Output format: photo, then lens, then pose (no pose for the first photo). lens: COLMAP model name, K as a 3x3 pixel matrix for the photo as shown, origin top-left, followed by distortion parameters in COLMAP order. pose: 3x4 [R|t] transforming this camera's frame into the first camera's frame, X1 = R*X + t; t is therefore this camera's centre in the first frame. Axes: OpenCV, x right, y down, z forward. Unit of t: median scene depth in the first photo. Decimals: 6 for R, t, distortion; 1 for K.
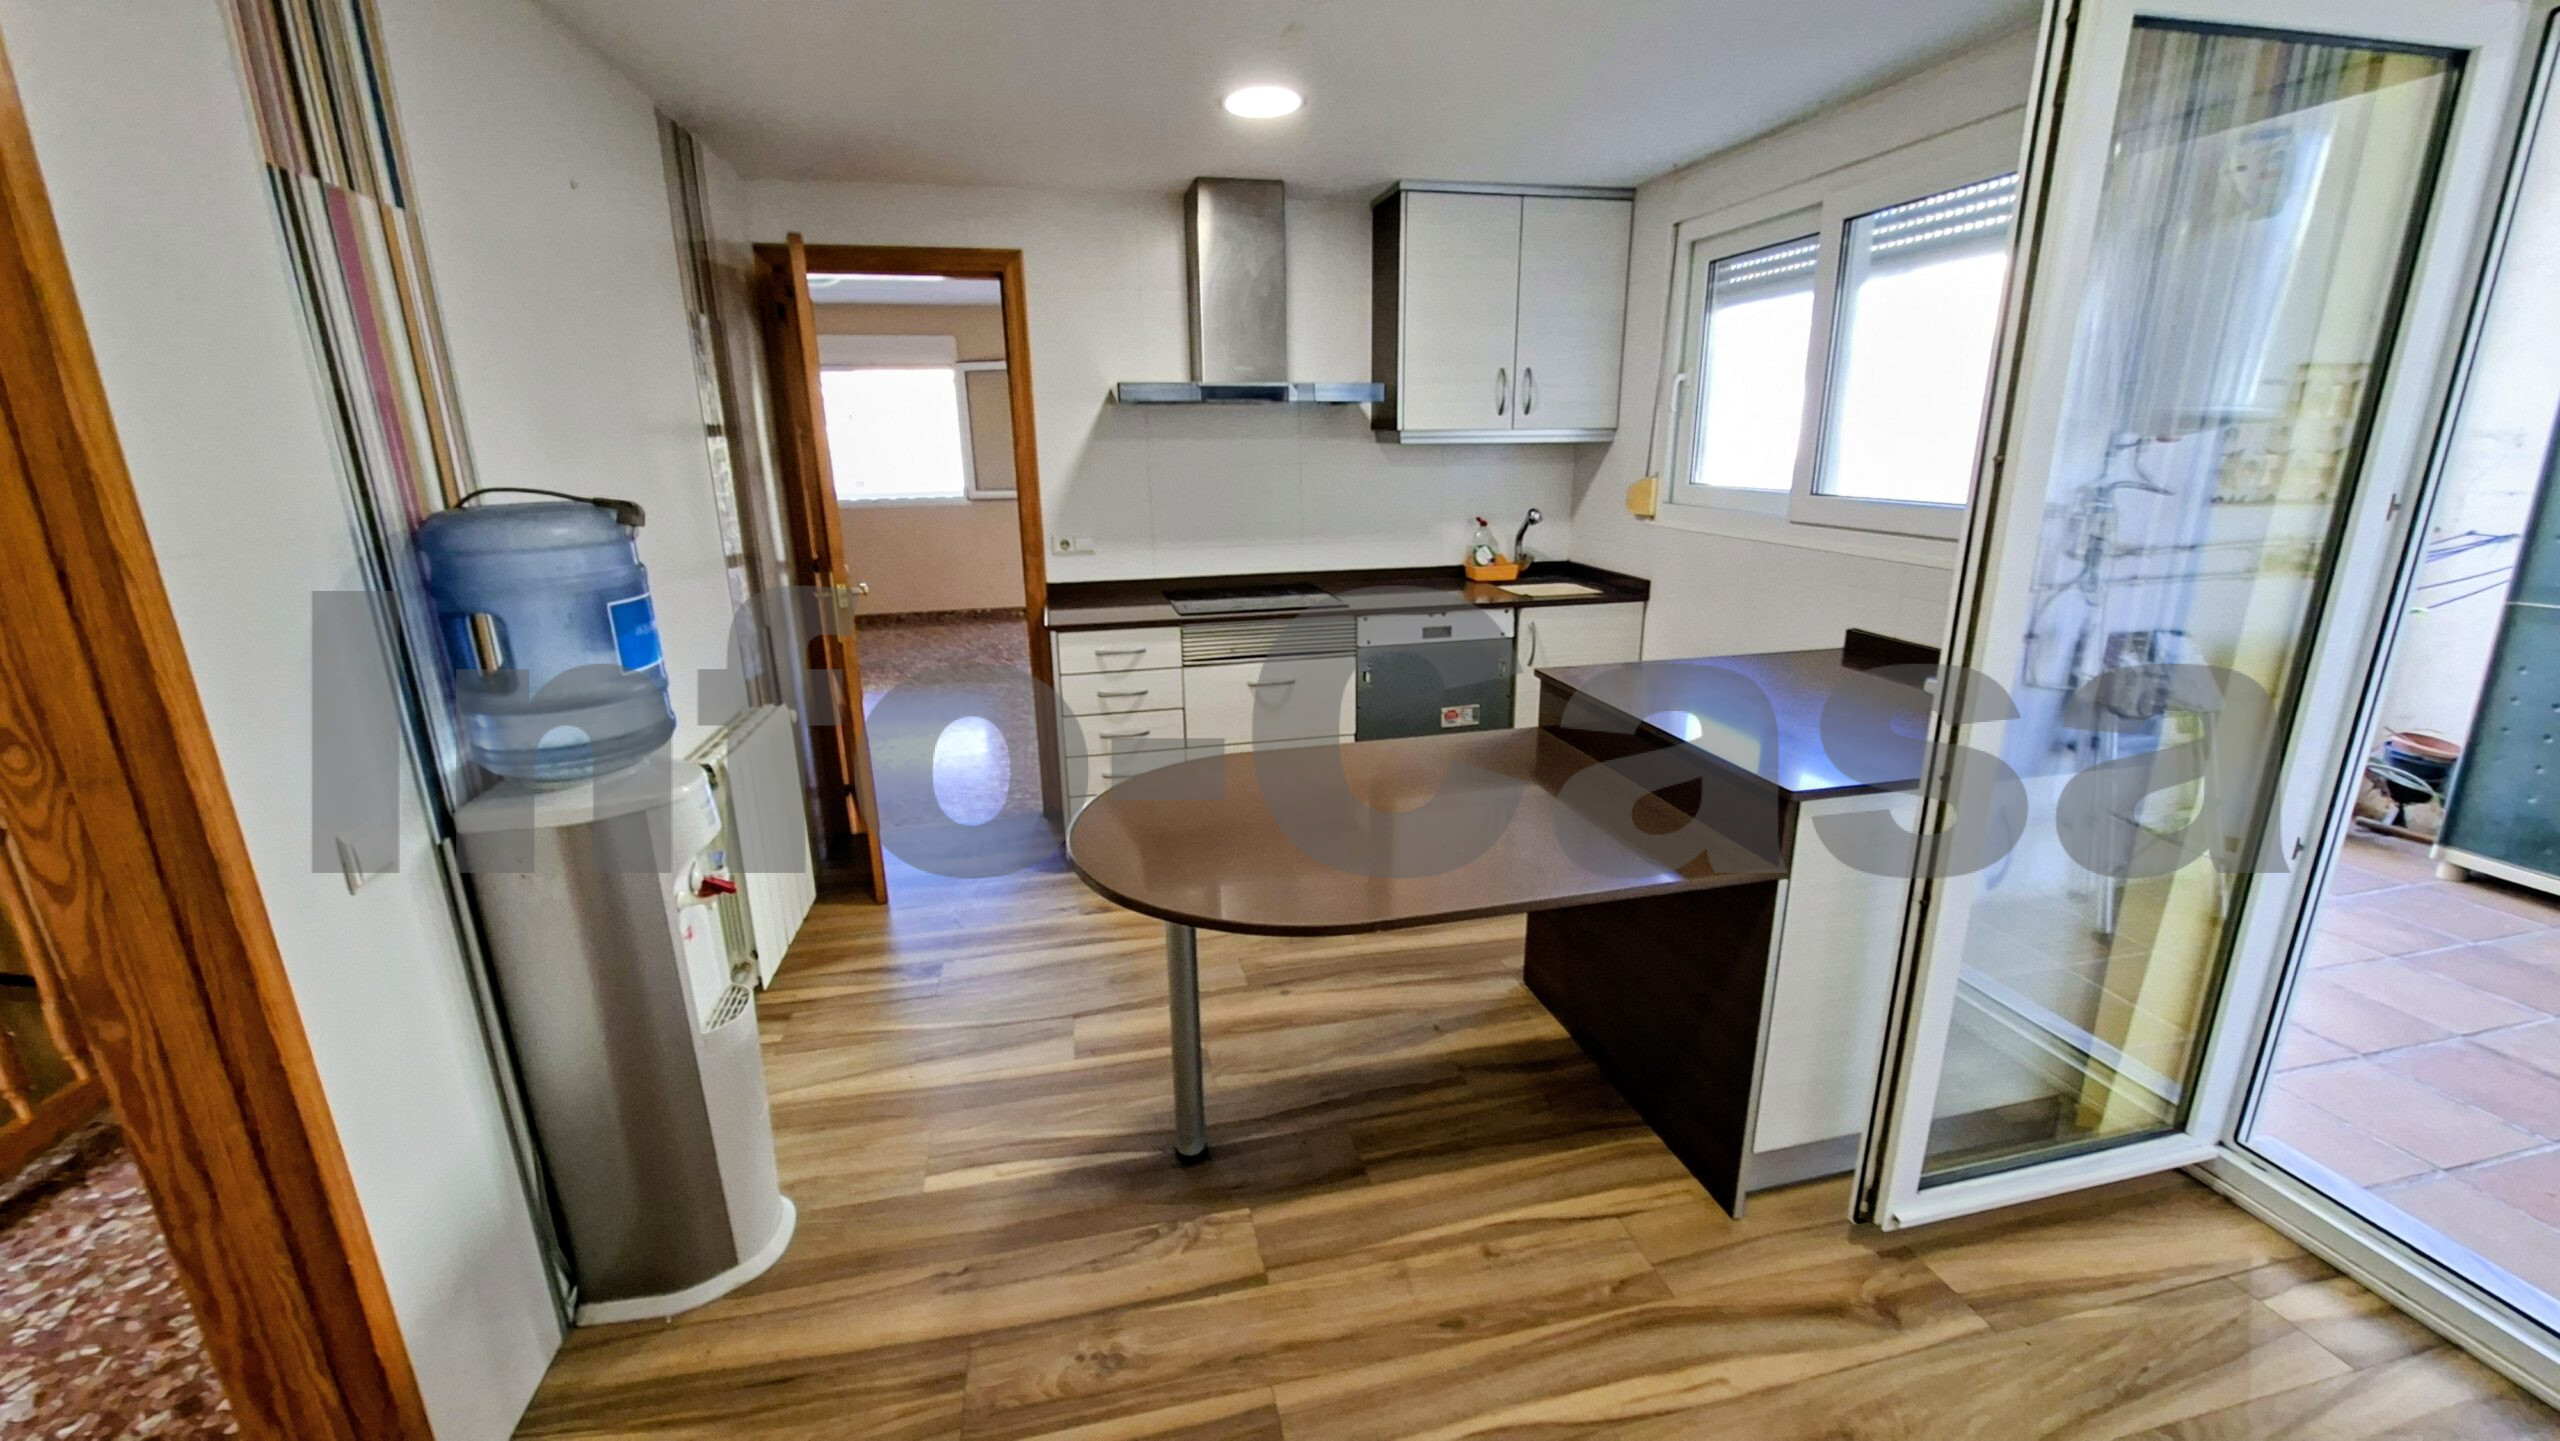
lens RADIAL K [[1008.3, 0, 1290.0], [0, 1008.3, 717.9], [0, 0, 1]] dist [-0.004103, -0.000042]
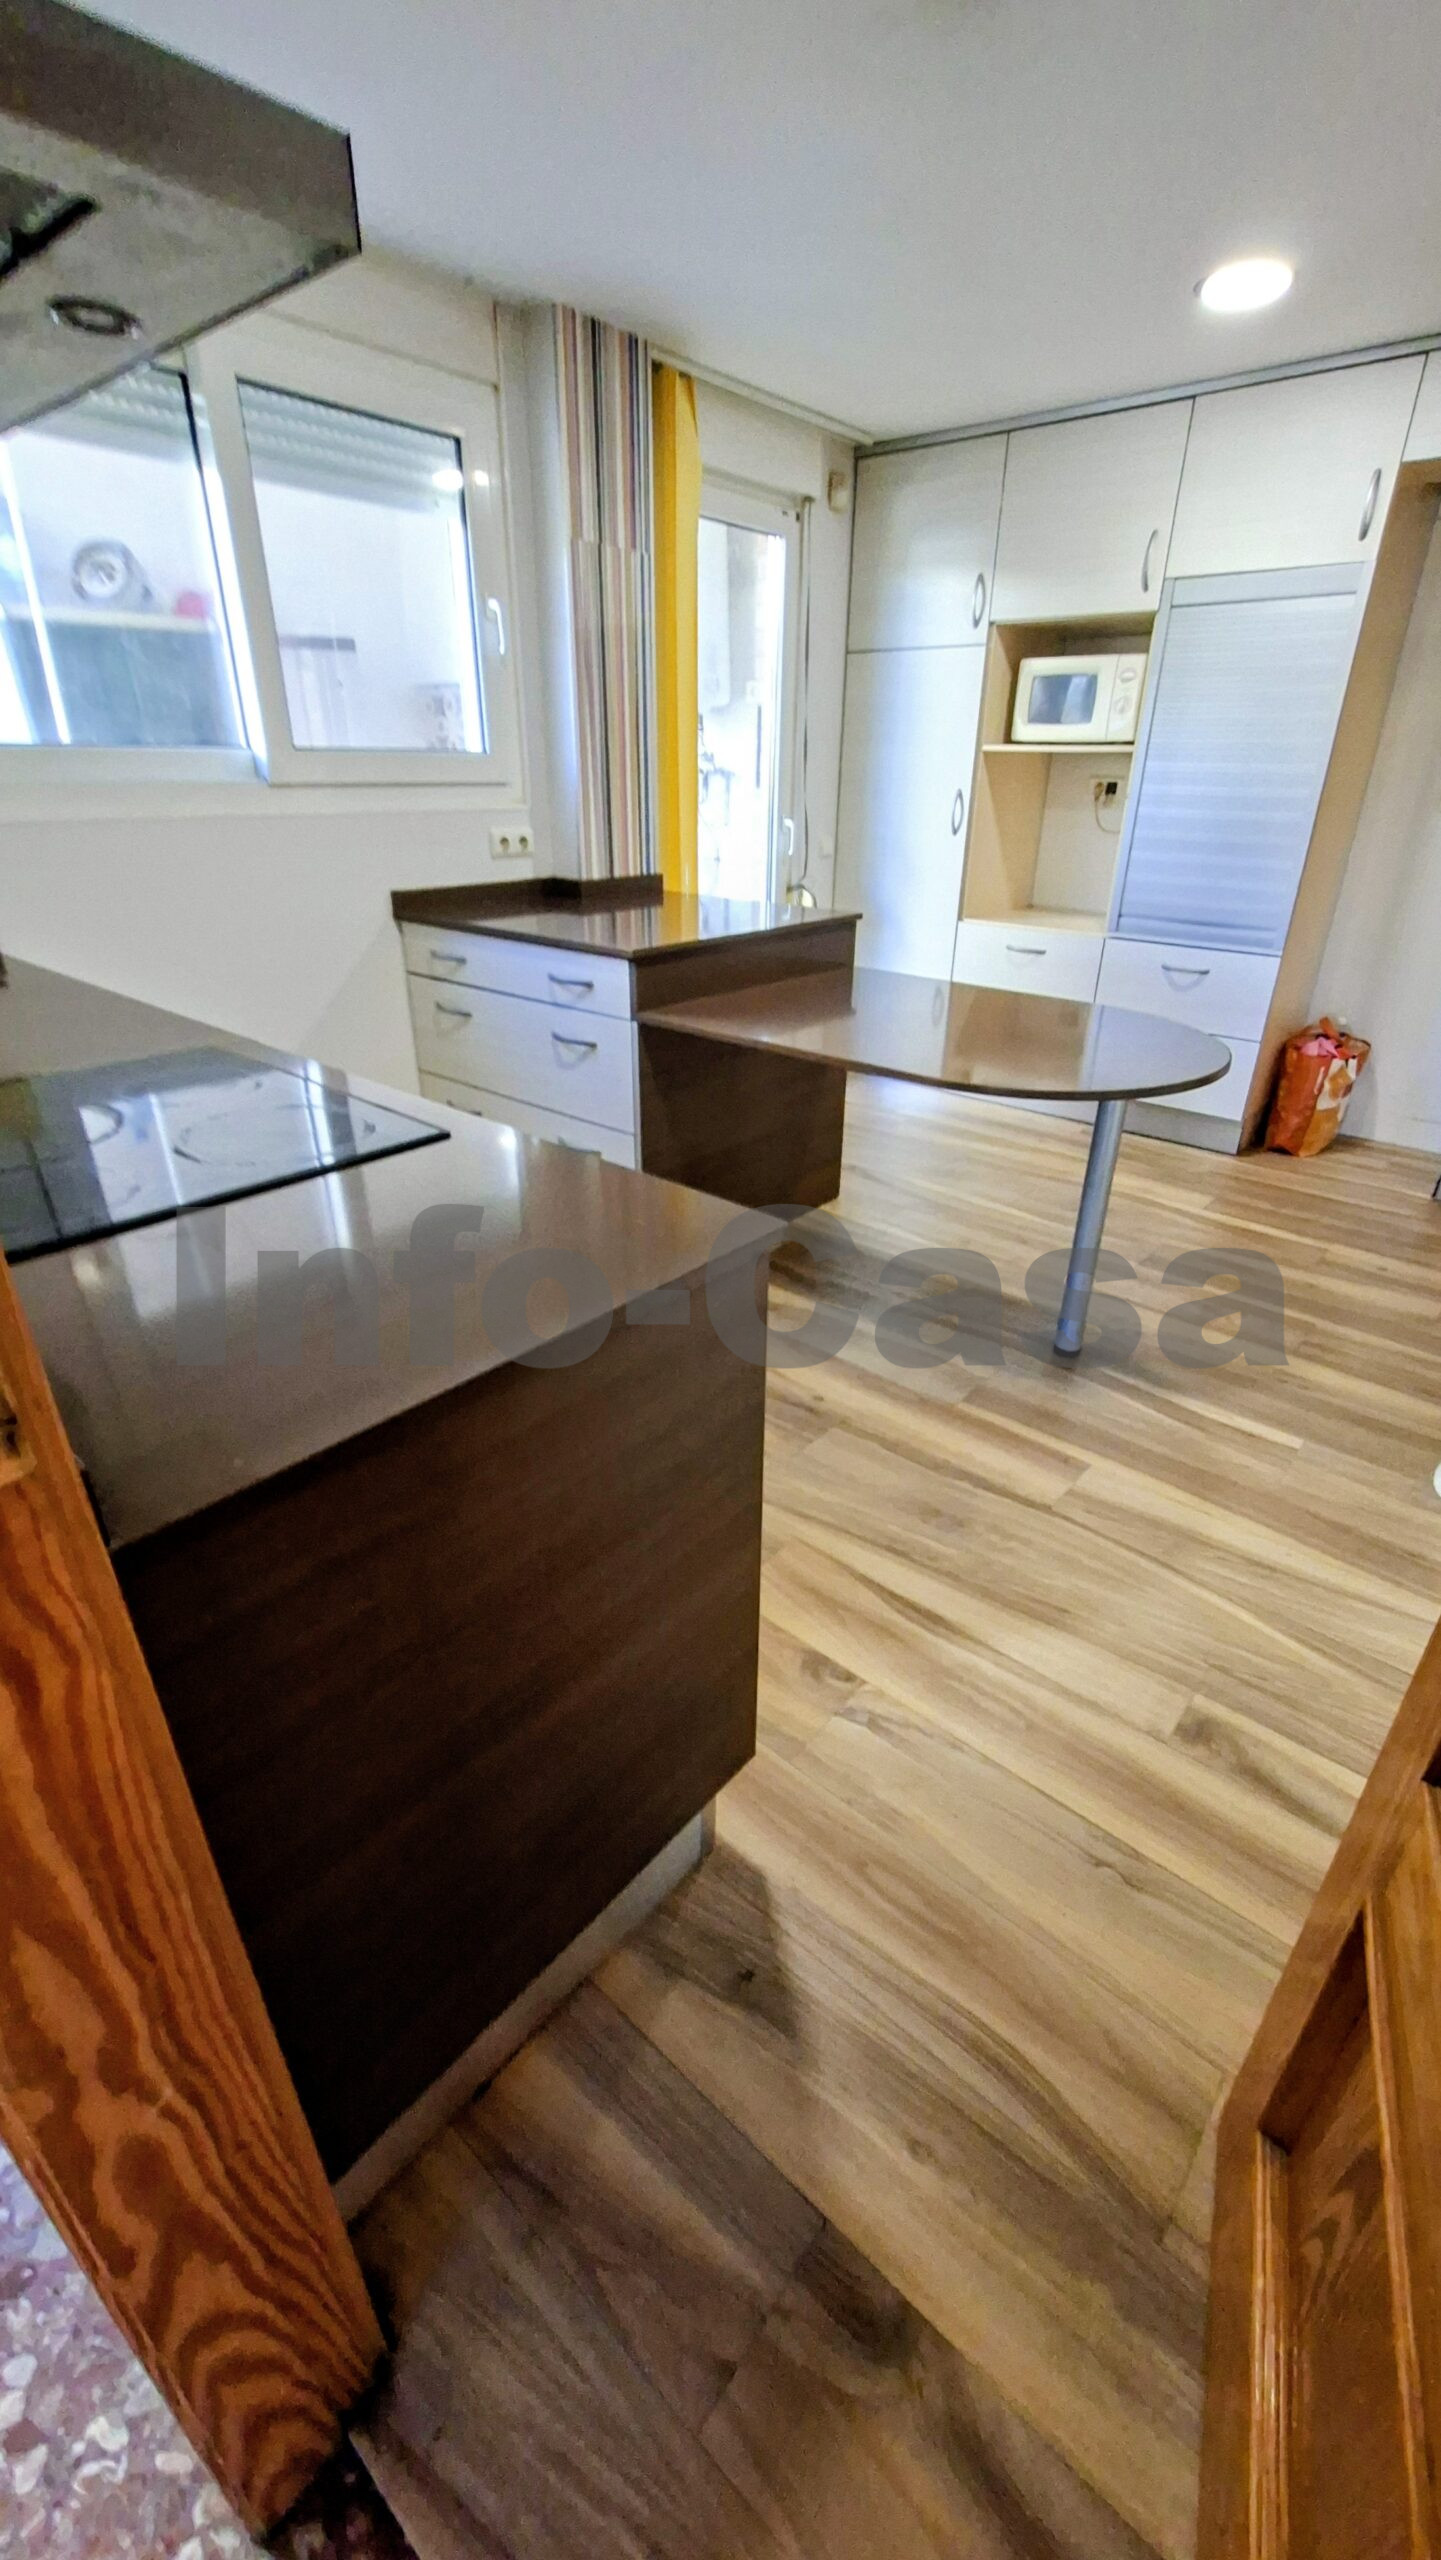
lens RADIAL K [[1024.9, 0, 720.3], [0, 1024.9, 1282.7], [0, 0, 1]] dist [-0.003410, 0.000103]
pose [[-0.586096, -0.364398, 0.723675, -0.557430], [0.211399, 0.793451, 0.570742, -0.311307], [-0.782178, 0.487494, -0.388005, 1.405794]]
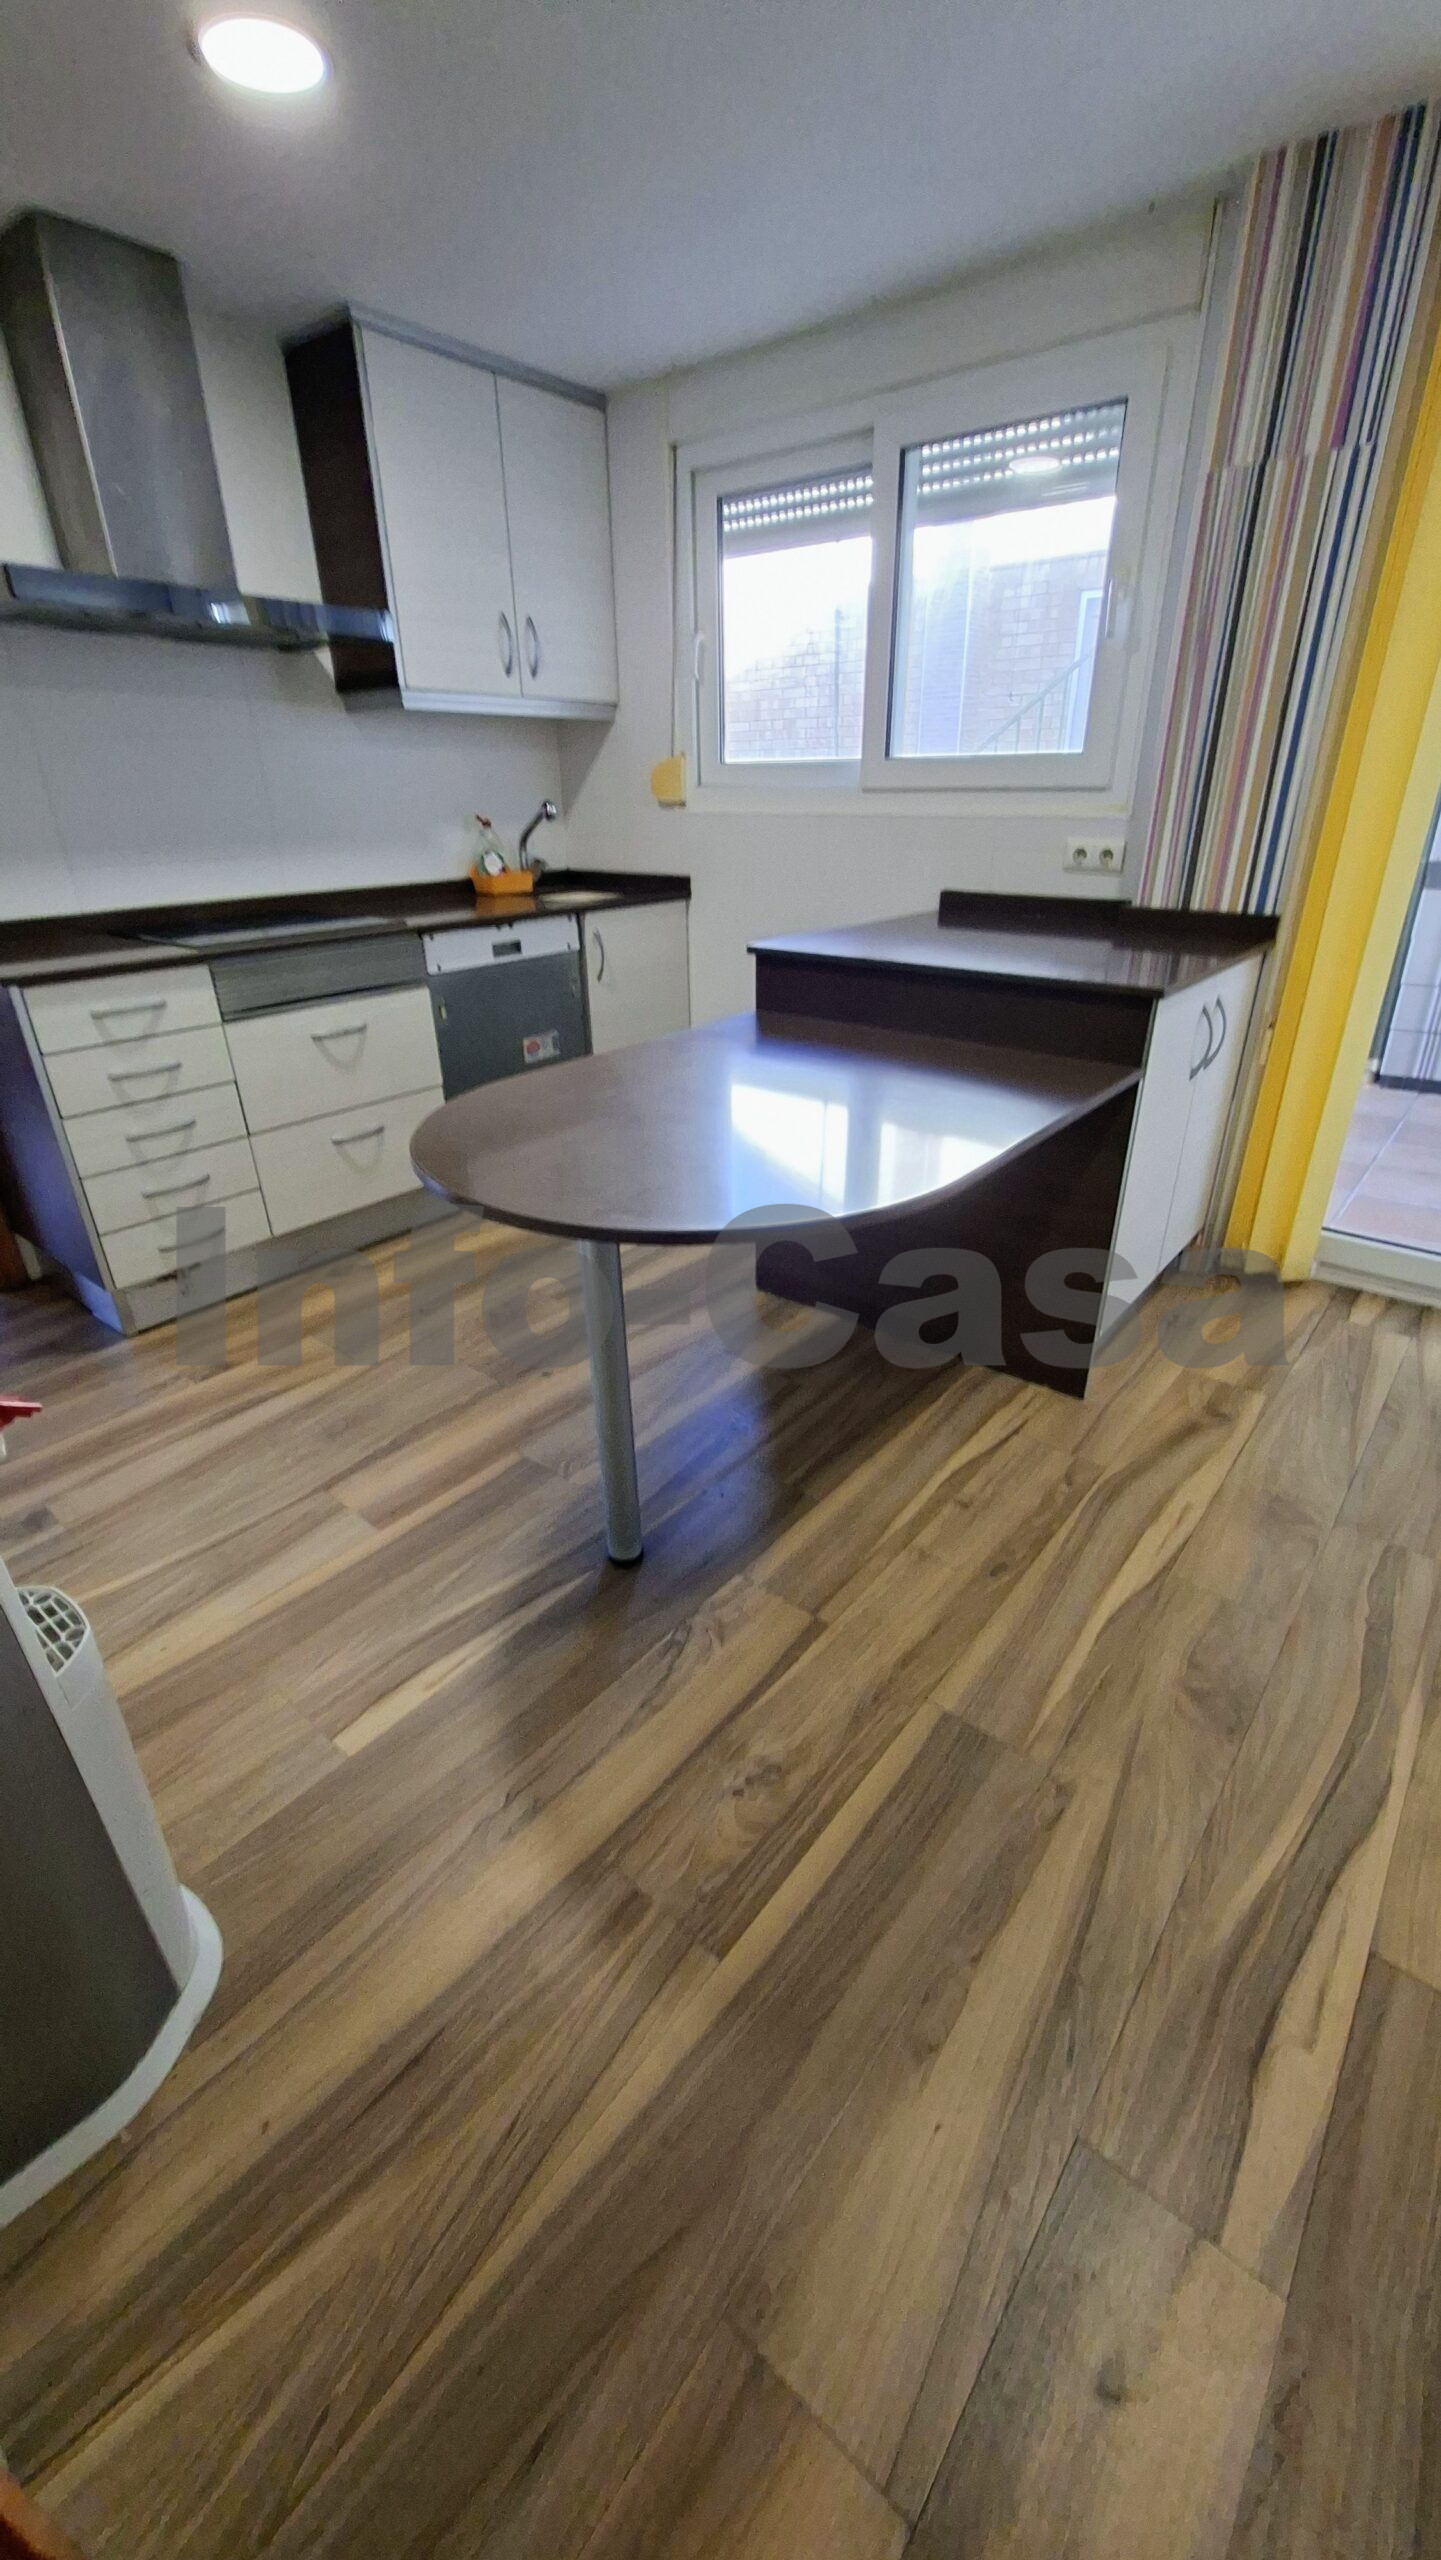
lens RADIAL K [[1008.3, 0, 742.7], [0, 1008.3, 1288.5], [0, 0, 1]] dist [-0.004103, -0.000042]
pose [[0.787014, -0.273509, 0.552993, -0.344864], [0.166253, 0.957221, 0.236829, 0.029524], [-0.594112, -0.094451, 0.798818, 0.238541]]
